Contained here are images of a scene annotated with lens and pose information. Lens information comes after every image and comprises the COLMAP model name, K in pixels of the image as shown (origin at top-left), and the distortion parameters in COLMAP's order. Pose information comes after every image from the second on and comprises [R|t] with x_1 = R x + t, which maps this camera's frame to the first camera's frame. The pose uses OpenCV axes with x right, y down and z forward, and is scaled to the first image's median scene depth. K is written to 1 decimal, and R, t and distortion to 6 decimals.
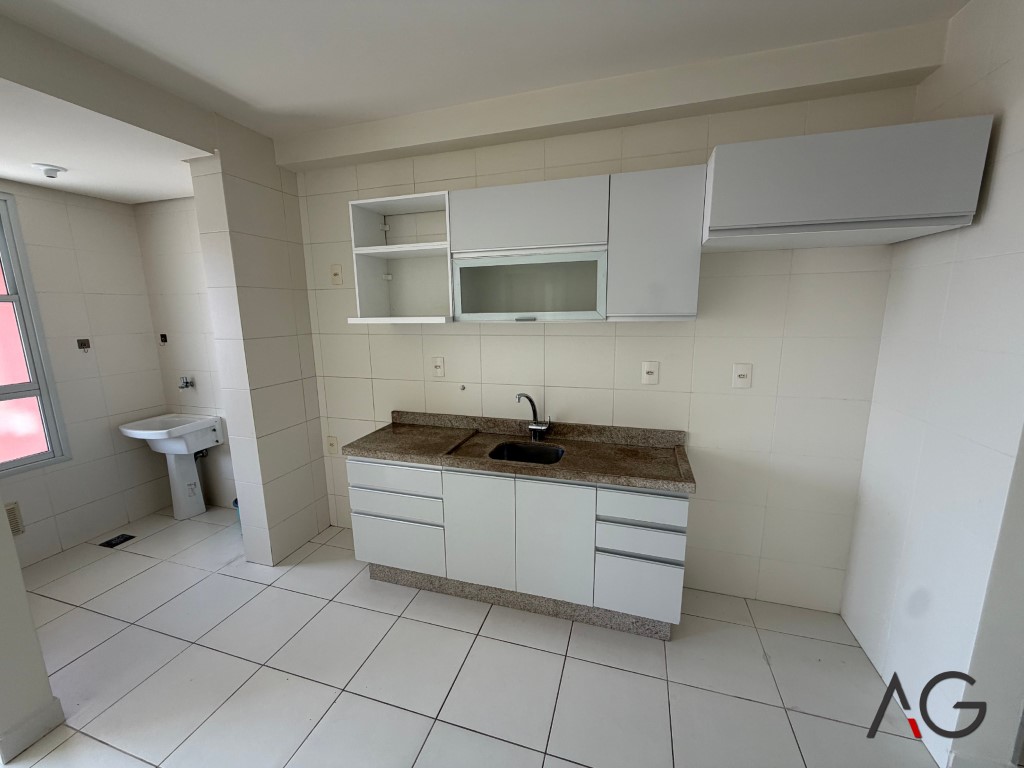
lens RADIAL K [[409.5, 0, 514.1], [0, 409.5, 383.0], [0, 0, 1]] dist [0.003611, -0.001892]
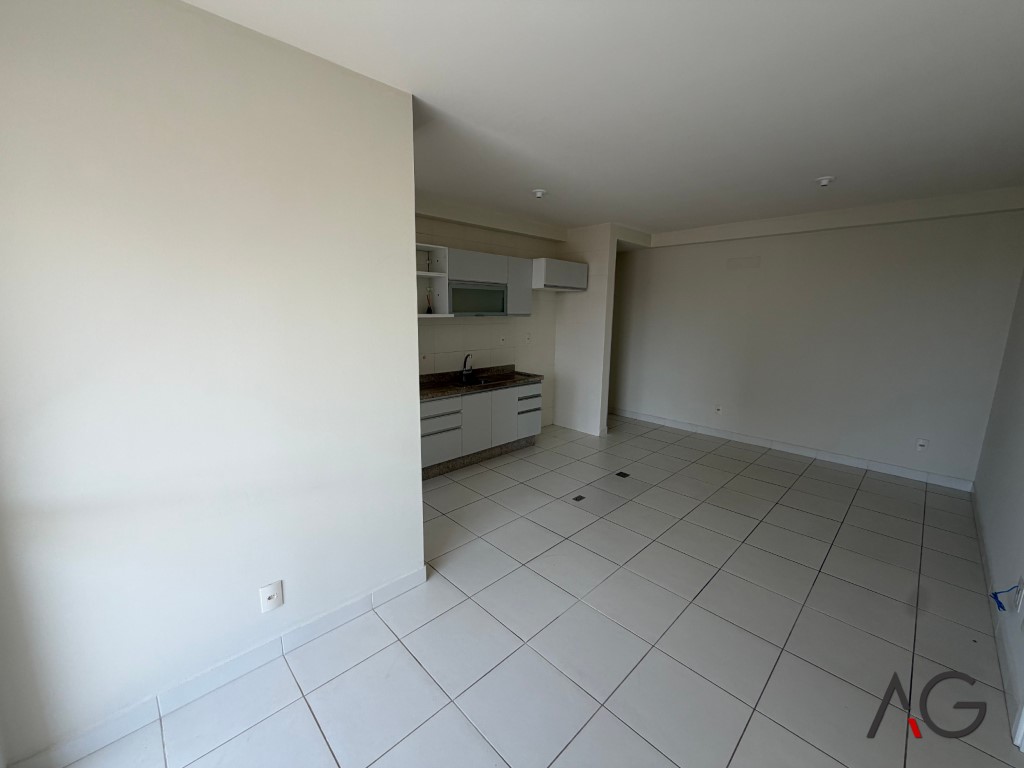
lens RADIAL K [[409.5, 0, 511.2], [0, 409.5, 388.9], [0, 0, 1]] dist [0.003611, -0.001892]
pose [[0.470492, -0.148294, 0.869854, -1.669410], [0.133747, 0.986373, 0.095816, 0.031102], [-0.872210, 0.071260, 0.483914, -0.109383]]
